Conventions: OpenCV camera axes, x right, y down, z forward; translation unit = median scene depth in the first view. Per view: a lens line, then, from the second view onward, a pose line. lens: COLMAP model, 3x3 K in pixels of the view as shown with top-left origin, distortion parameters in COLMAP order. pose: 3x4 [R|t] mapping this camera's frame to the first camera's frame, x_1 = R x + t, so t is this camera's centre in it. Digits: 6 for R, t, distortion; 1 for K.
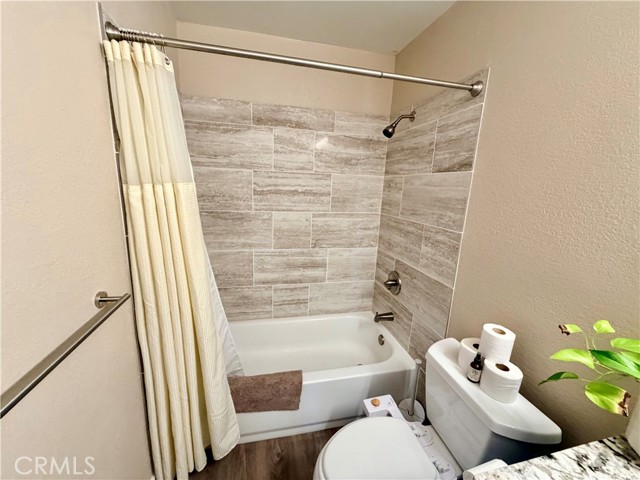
lens RADIAL K [[258.0, 0, 320.1], [0, 258.0, 242.2], [0, 0, 1]] dist [0.004405, 0.000201]
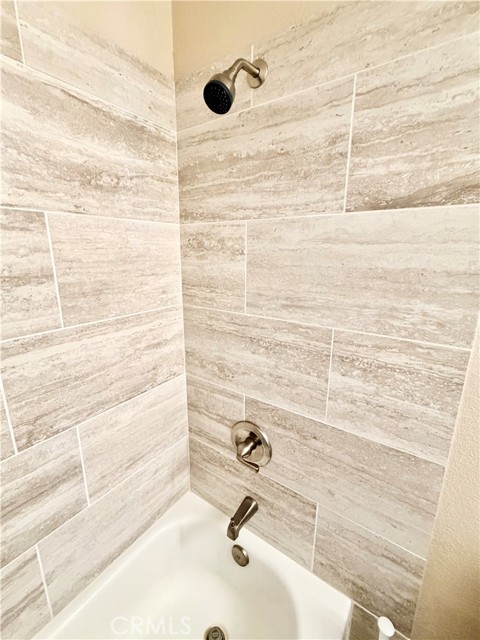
lens RADIAL K [[280.0, 0, 240.7], [0, 280.0, 320.1], [0, 0, 1]] dist [0.001362, -0.000434]
pose [[0.745034, -0.197103, 0.637240, -0.020931], [0.167347, 0.980023, 0.107473, -0.142159], [-0.645693, 0.026569, 0.763135, 0.633031]]
